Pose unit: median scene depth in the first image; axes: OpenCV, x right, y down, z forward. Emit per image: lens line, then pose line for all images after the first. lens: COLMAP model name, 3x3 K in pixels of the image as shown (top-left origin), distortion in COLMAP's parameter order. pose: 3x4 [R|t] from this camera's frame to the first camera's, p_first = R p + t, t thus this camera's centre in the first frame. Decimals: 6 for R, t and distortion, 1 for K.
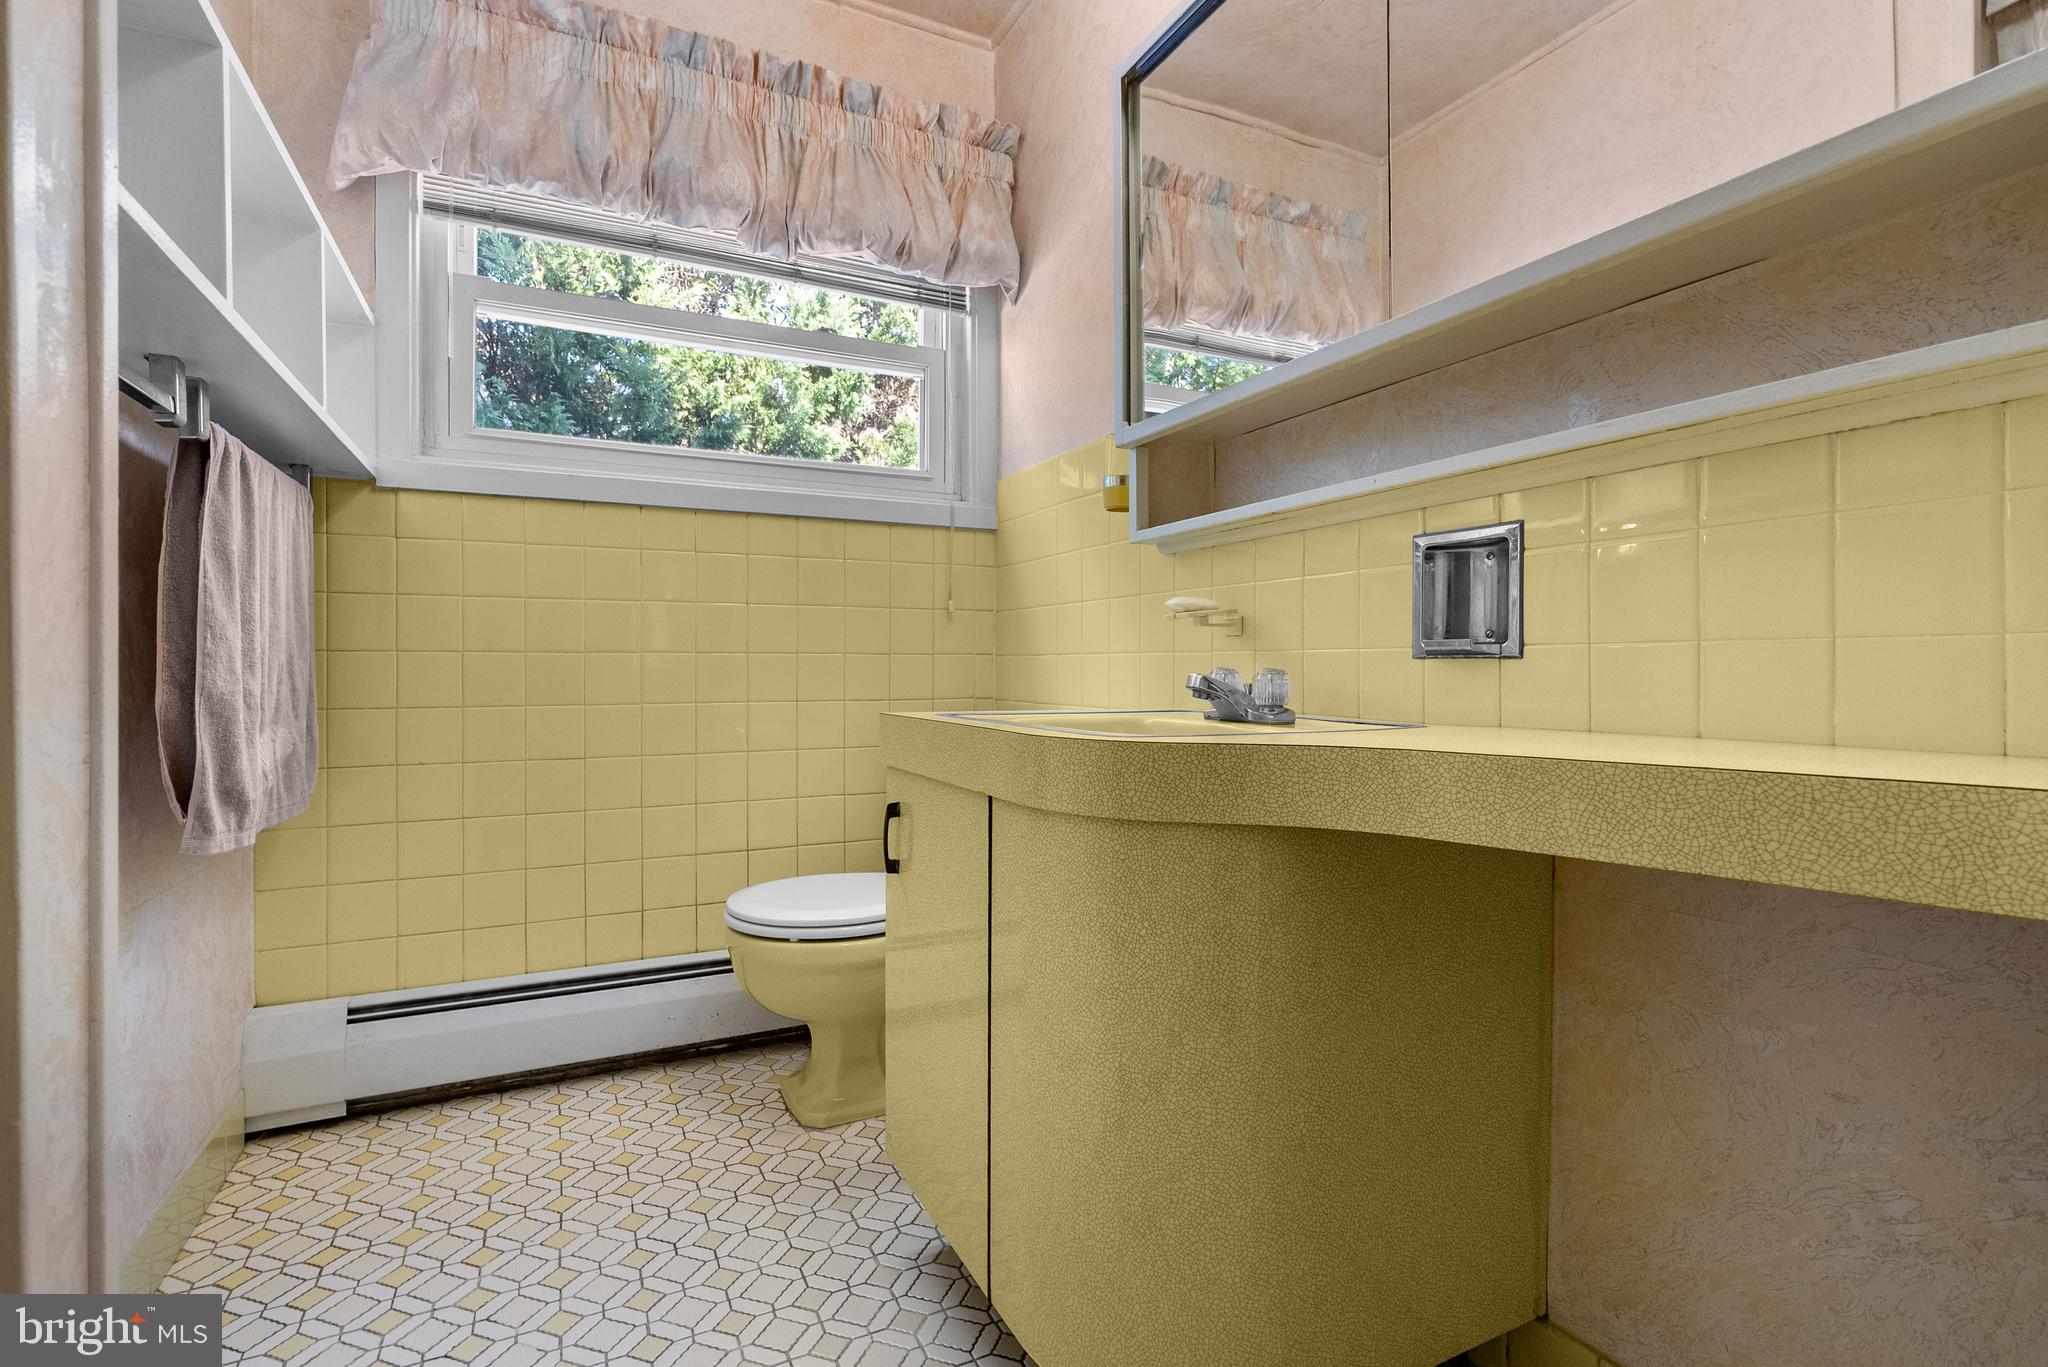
lens RADIAL K [[949.1, 0, 1023.9], [0, 949.1, 668.0], [0, 0, 1]] dist [-0.009849, 0.003381]
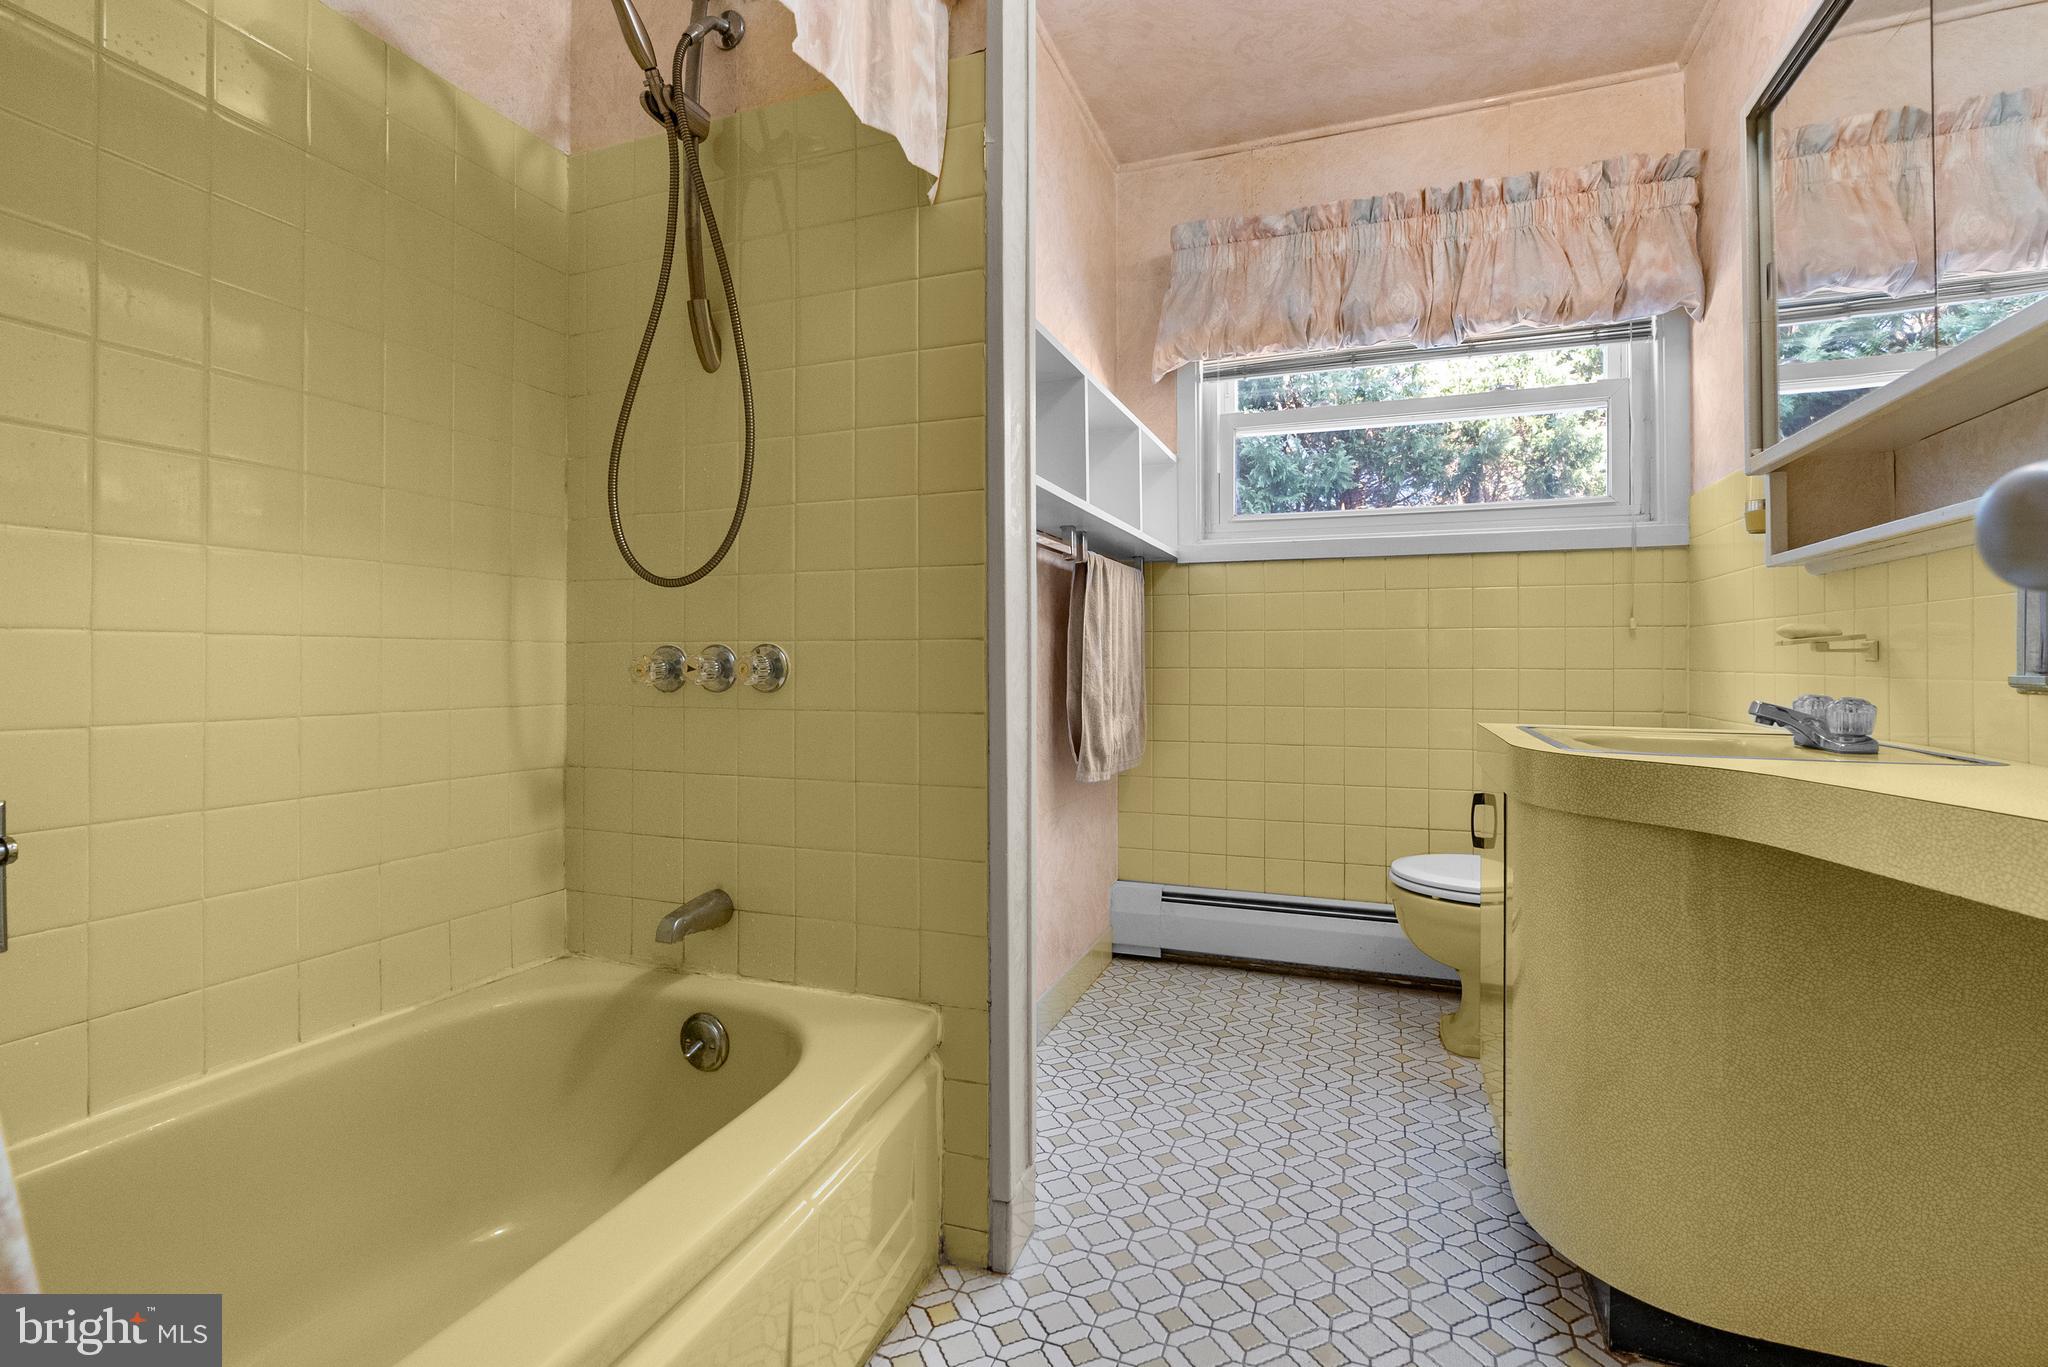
lens RADIAL K [[949.1, 0, 1024.3], [0, 949.1, 669.4], [0, 0, 1]] dist [-0.009849, 0.003381]
pose [[0.673935, 0.006420, -0.738763, 0.305972], [-0.001056, 0.999970, 0.007727, -0.027683], [0.738790, -0.004427, 0.673921, -0.249951]]
